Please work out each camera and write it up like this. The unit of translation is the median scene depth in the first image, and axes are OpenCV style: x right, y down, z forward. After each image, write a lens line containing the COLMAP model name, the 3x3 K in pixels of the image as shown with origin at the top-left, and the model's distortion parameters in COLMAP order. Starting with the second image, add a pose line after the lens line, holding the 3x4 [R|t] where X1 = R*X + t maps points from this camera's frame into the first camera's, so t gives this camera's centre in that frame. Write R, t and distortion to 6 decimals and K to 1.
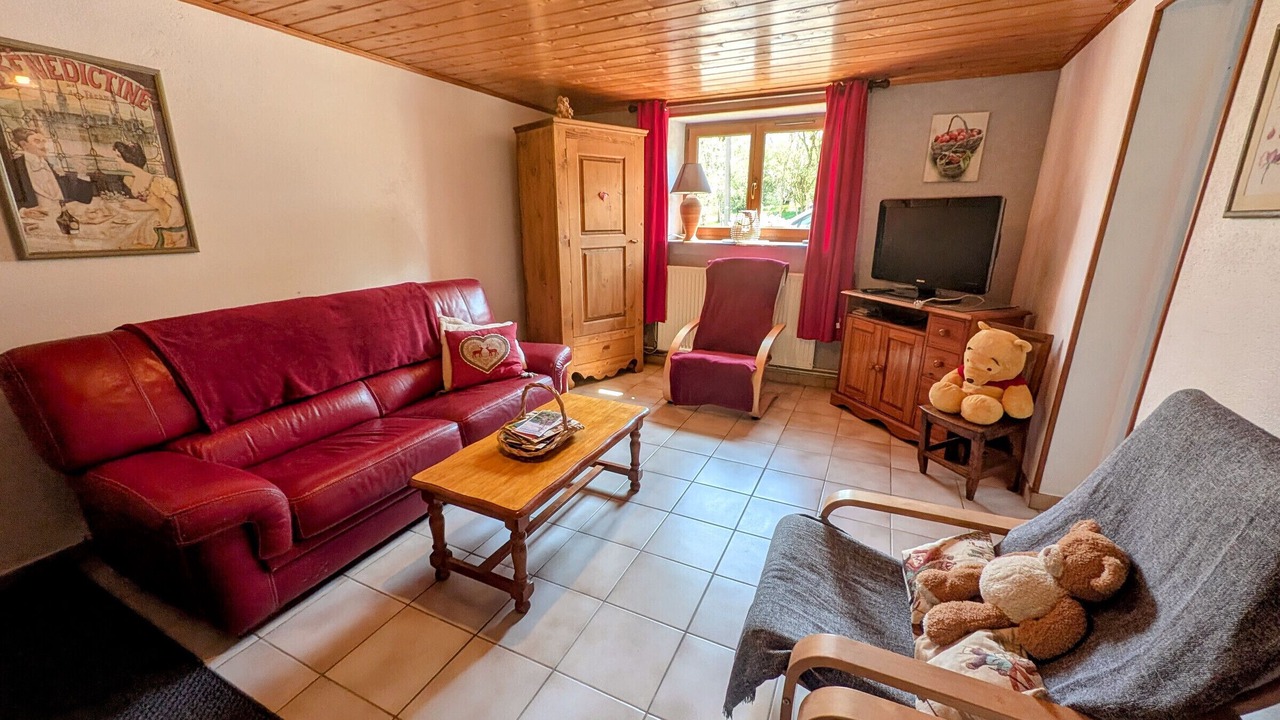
lens RADIAL K [[504.5, 0, 647.4], [0, 504.5, 355.1], [0, 0, 1]] dist [0.003677, -0.000626]
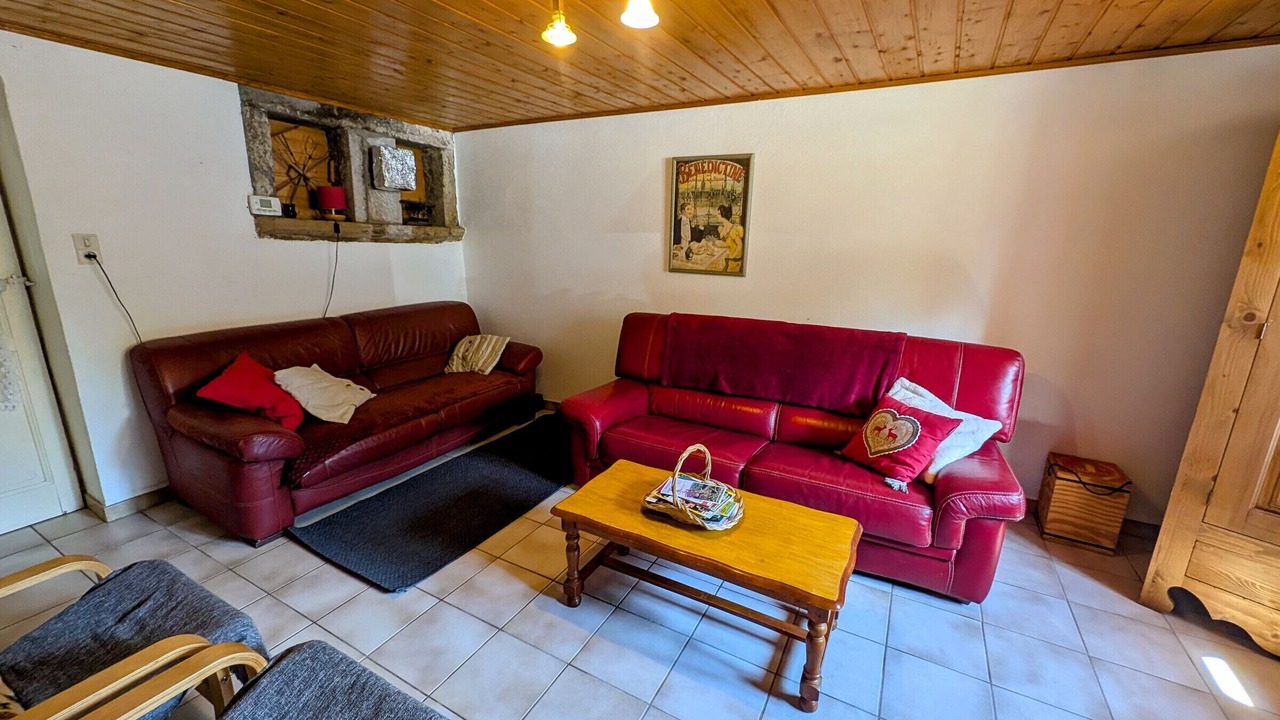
lens RADIAL K [[504.5, 0, 647.6], [0, 504.5, 360.4], [0, 0, 1]] dist [0.003677, -0.000626]
pose [[-0.058998, 0.236925, -0.969735, 0.615882], [-0.287616, 0.926200, 0.243786, -0.277747], [0.955927, 0.293294, 0.013500, 0.868569]]
